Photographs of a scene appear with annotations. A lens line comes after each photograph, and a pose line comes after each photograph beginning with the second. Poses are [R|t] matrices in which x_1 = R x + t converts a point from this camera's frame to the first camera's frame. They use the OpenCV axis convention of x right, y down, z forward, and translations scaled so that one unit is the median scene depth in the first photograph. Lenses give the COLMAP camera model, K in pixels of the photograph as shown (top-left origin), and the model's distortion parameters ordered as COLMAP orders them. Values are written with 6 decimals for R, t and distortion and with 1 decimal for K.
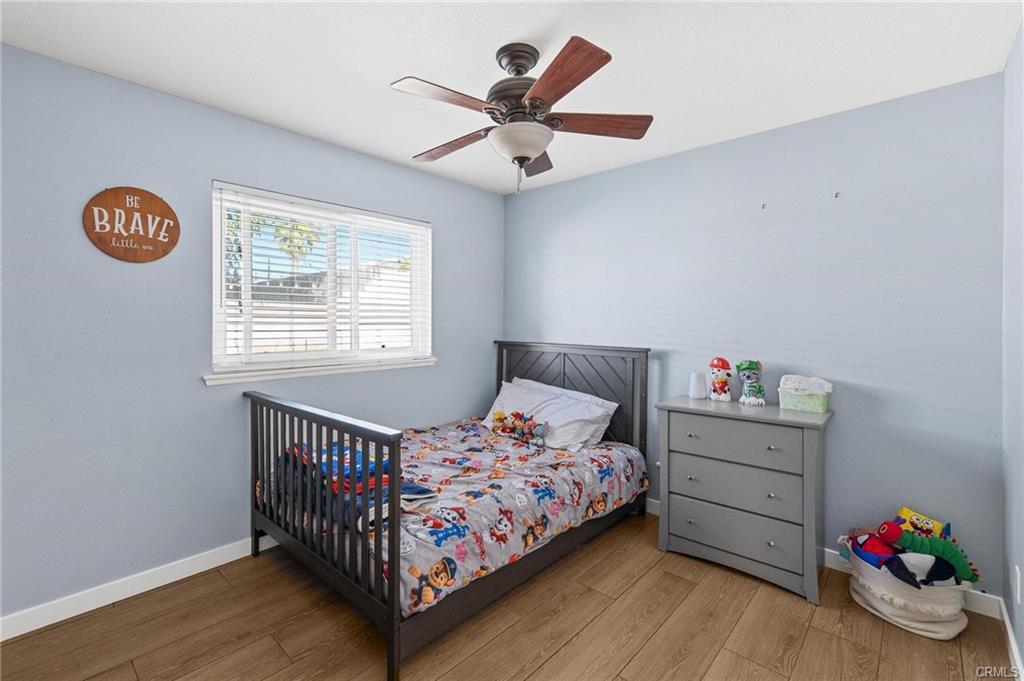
lens RADIAL K [[447.1, 0, 497.6], [0, 447.1, 322.7], [0, 0, 1]] dist [-0.000791, -0.000056]
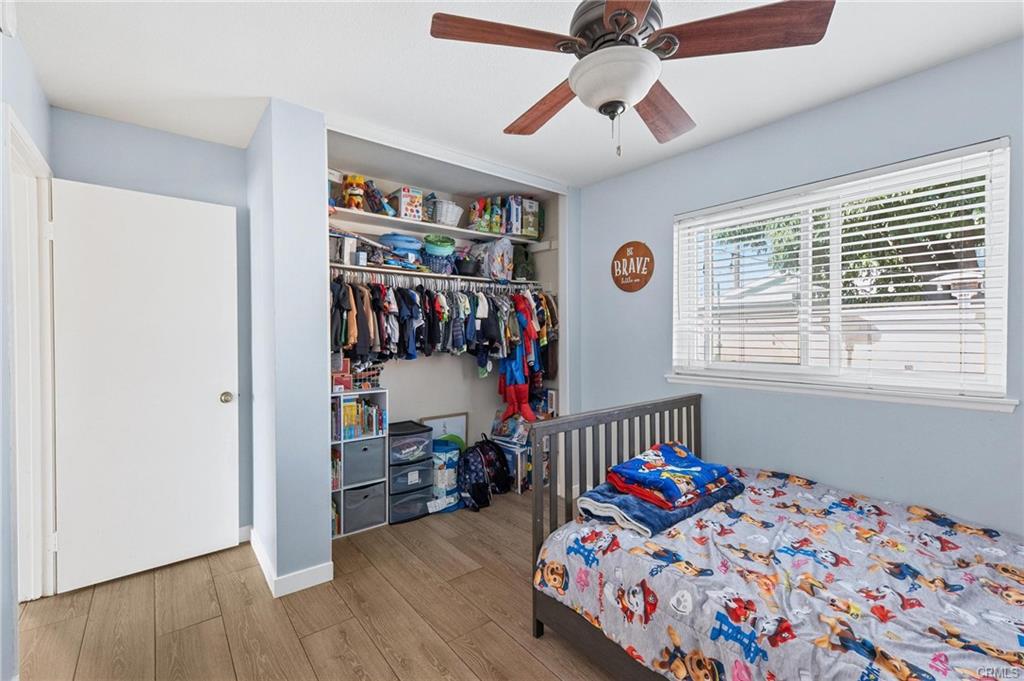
lens RADIAL K [[436.7, 0, 512.0], [0, 436.7, 340.5], [0, 0, 1]] dist [0.000379, 0.000032]
pose [[-0.132683, 0.010629, -0.991102, 0.676668], [0.002246, 0.999943, 0.010423, 0.009983], [0.991156, -0.000843, -0.132699, 0.798920]]
